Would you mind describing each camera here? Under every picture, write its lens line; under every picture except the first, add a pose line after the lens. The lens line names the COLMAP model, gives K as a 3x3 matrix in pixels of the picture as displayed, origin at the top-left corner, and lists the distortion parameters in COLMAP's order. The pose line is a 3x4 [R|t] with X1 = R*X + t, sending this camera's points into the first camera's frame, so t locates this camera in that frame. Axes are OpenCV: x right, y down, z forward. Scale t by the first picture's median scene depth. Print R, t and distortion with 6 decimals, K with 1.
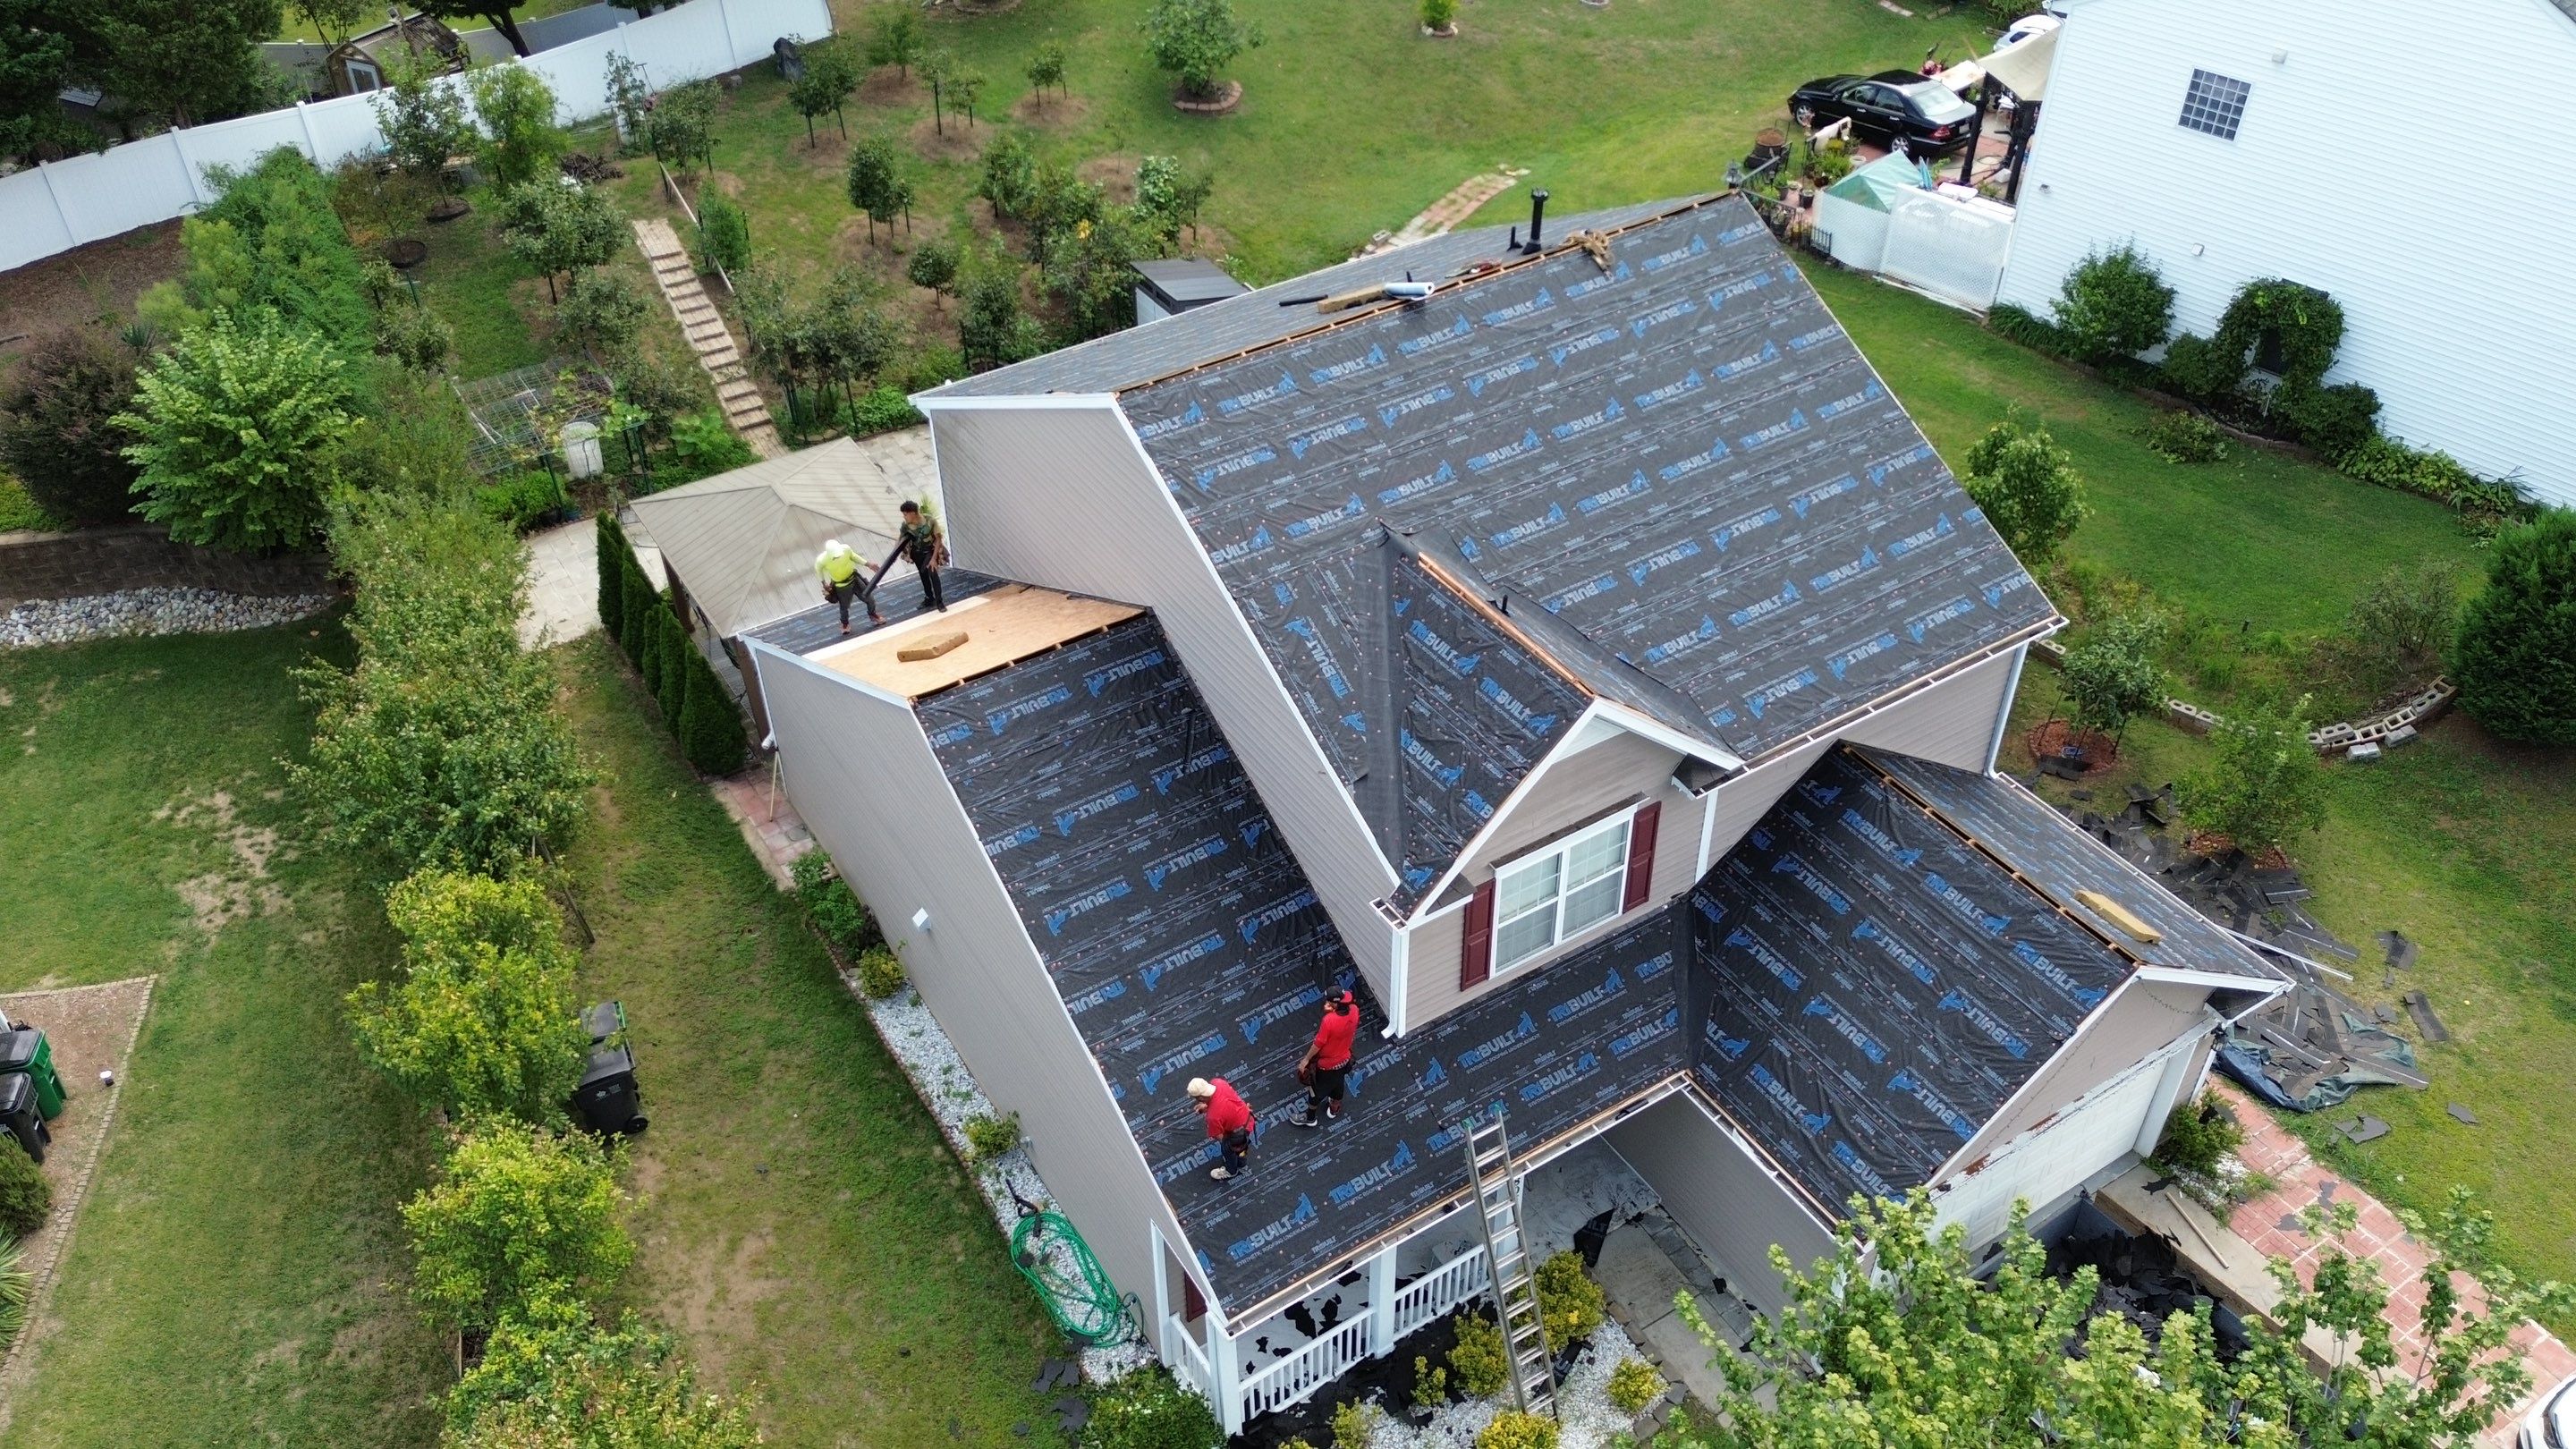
lens RADIAL K [[1976.7, 0, 1277.8], [0, 1976.7, 721.4], [0, 0, 1]] dist [0.076100, -0.076887]
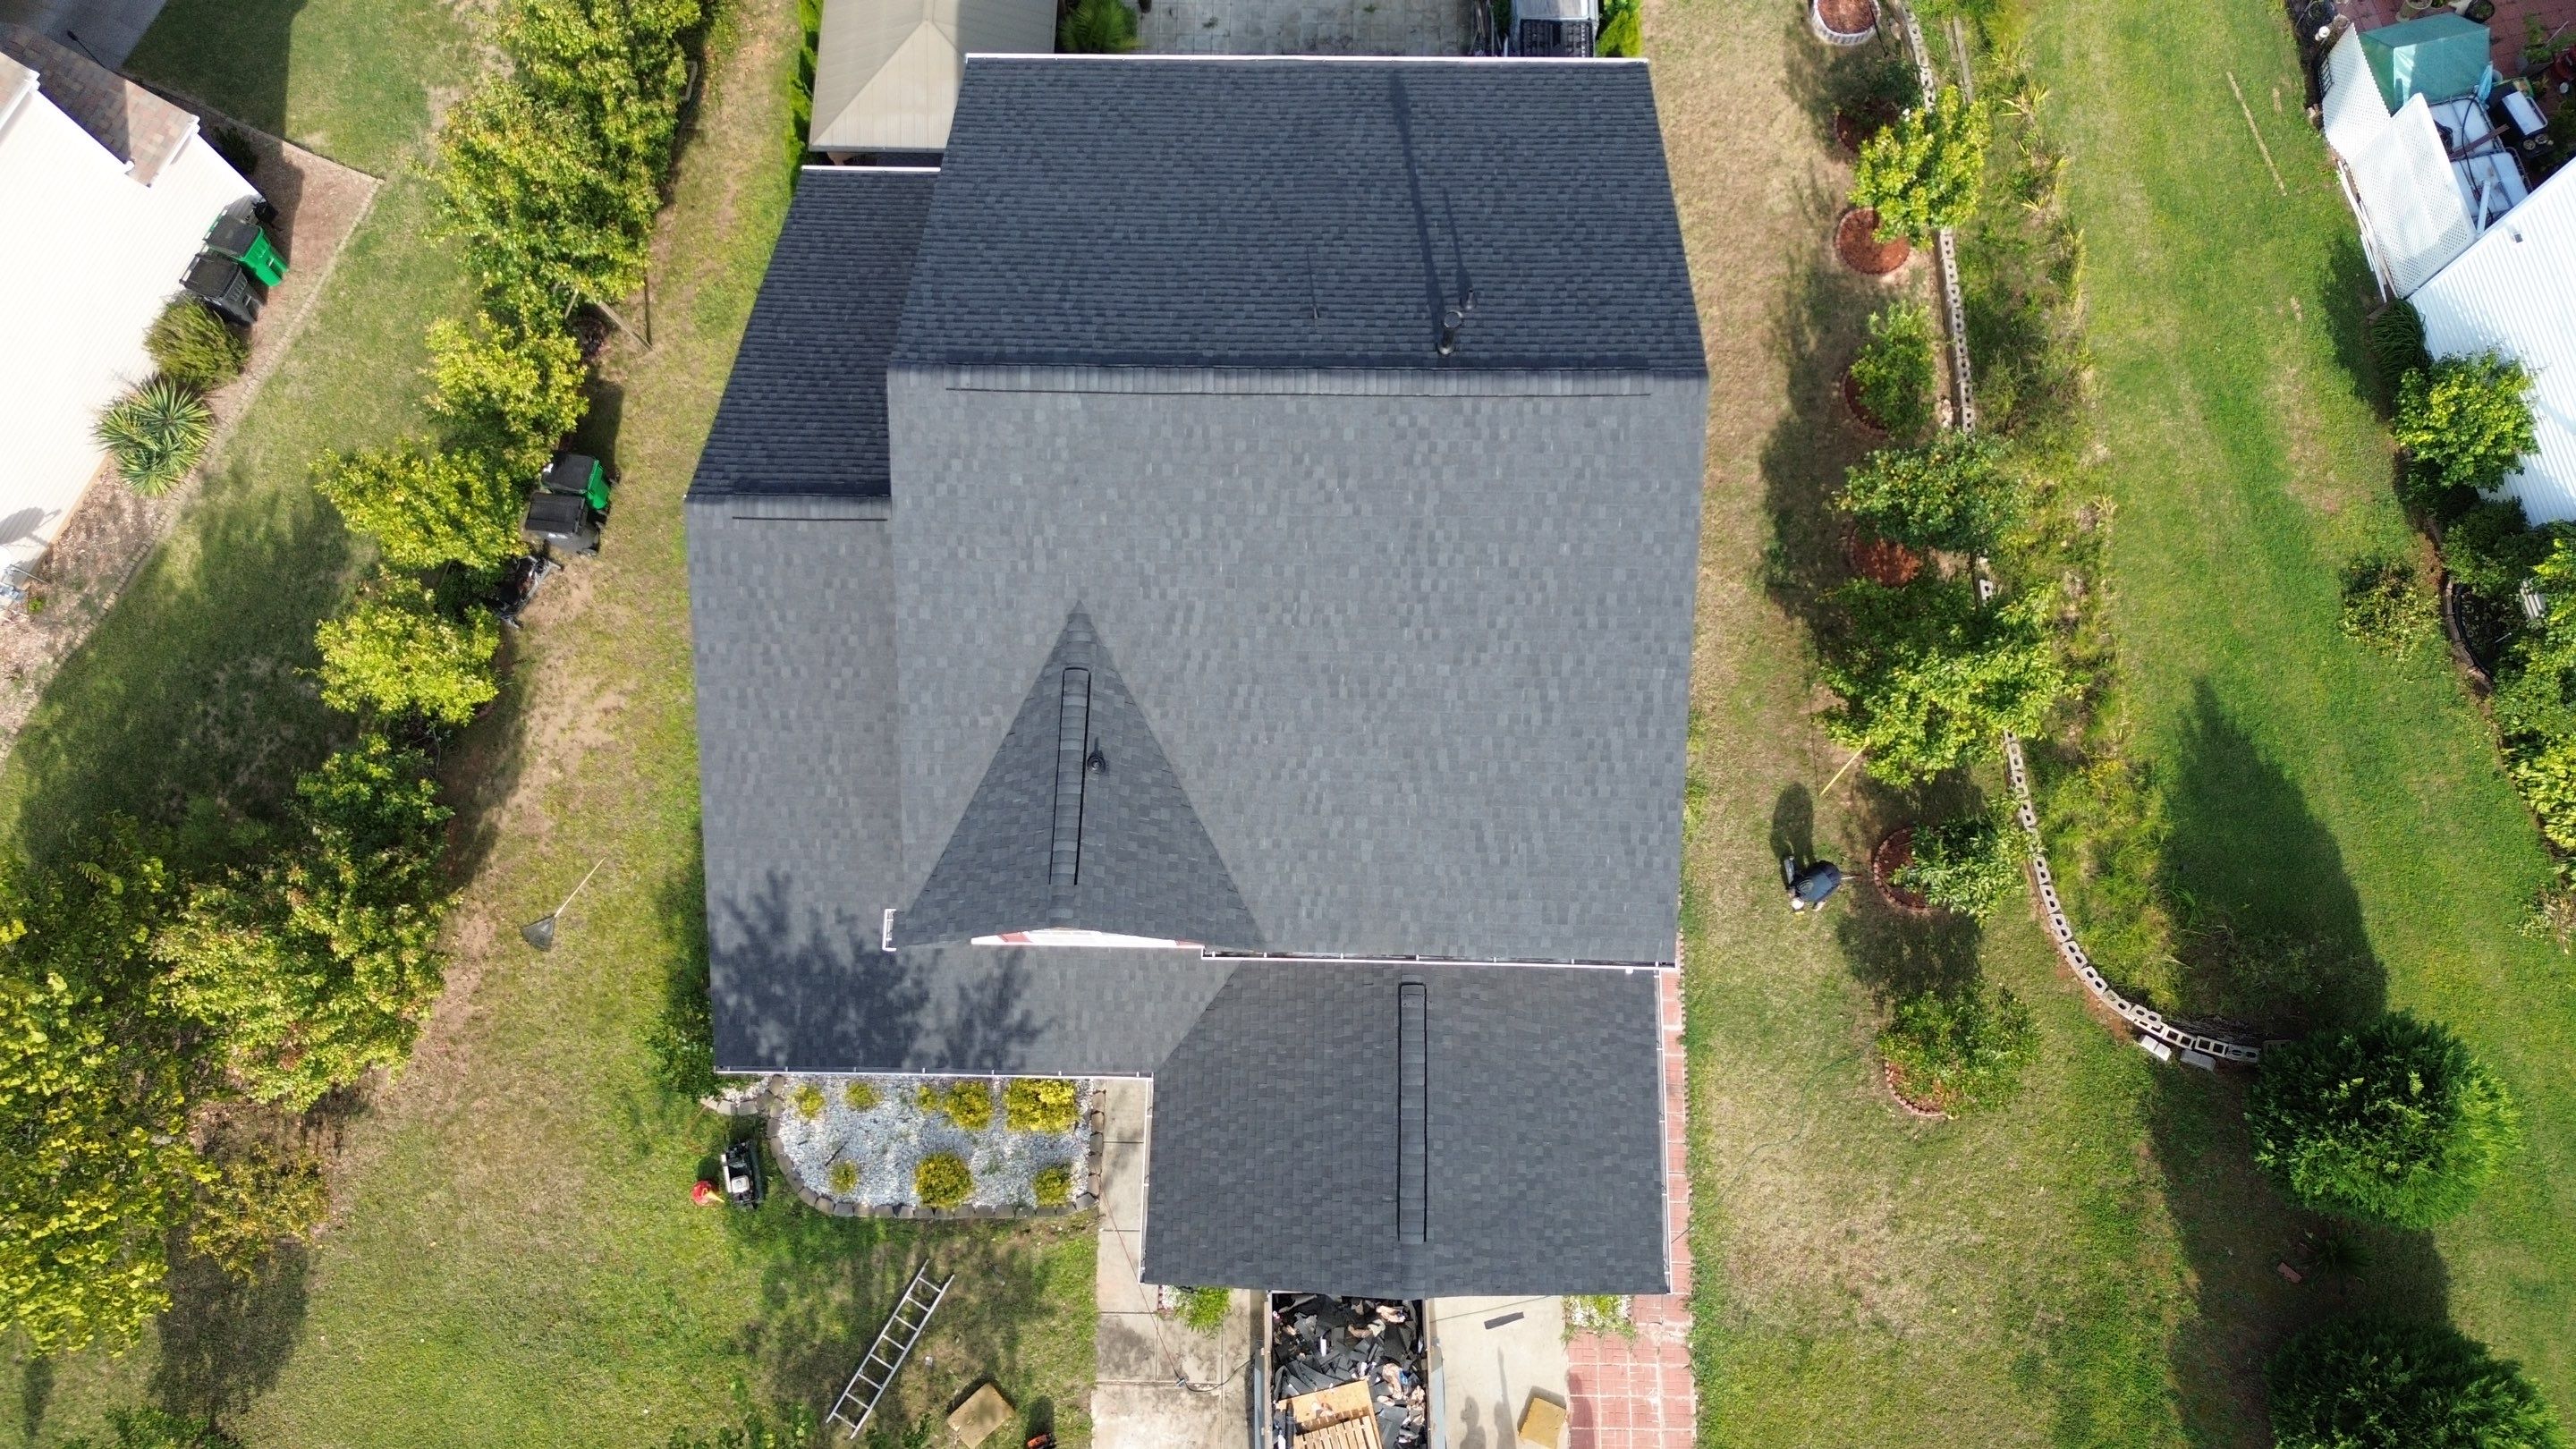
lens RADIAL K [[1809.6, 0, 1285.8], [0, 1809.6, 709.8], [0, 0, 1]] dist [0.077122, -0.078091]
pose [[0.834554, 0.532191, -0.142454, 0.225960], [-0.346643, 0.708217, 0.615035, -0.500792], [0.428204, -0.463899, 0.775525, 0.197921]]
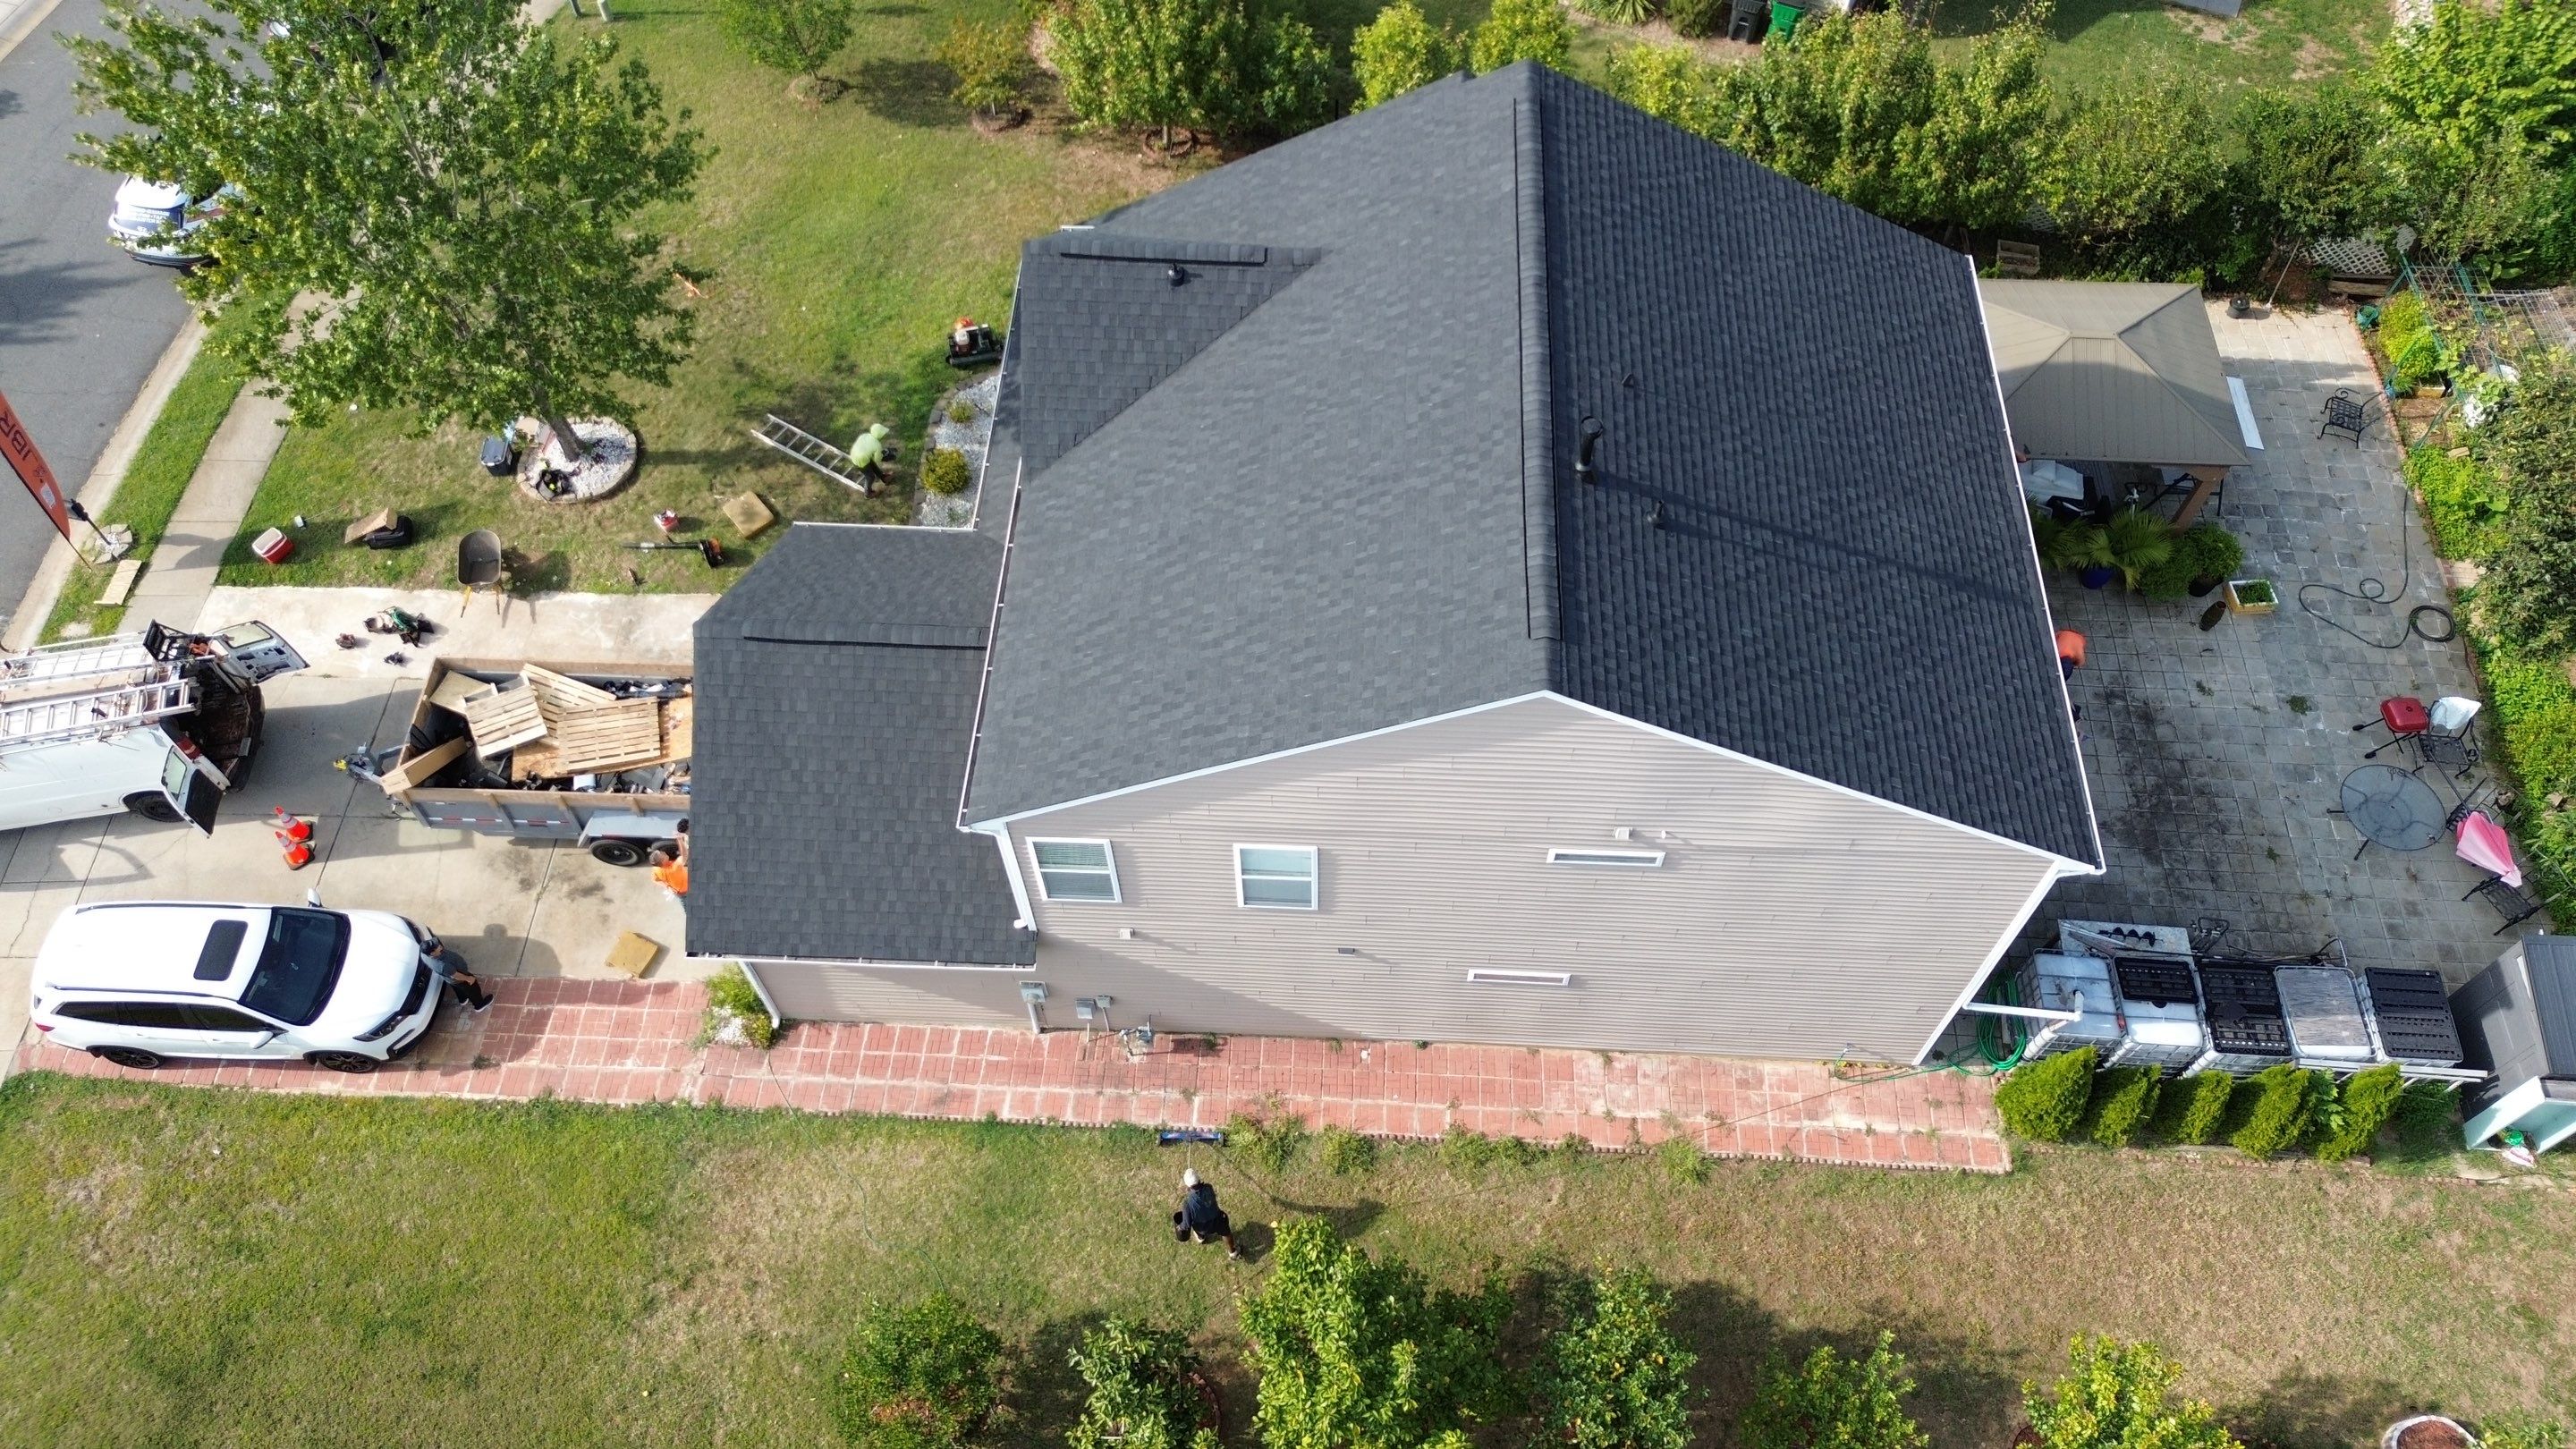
lens RADIAL K [[1802.2, 0, 1278.8], [0, 1802.2, 724.8], [0, 0, 1]] dist [0.085099, -0.093943]
pose [[-0.577717, 0.699647, -0.420402, 0.490235], [-0.497143, 0.106887, 0.861060, -0.671067], [0.647373, 0.706449, 0.286074, 0.634921]]
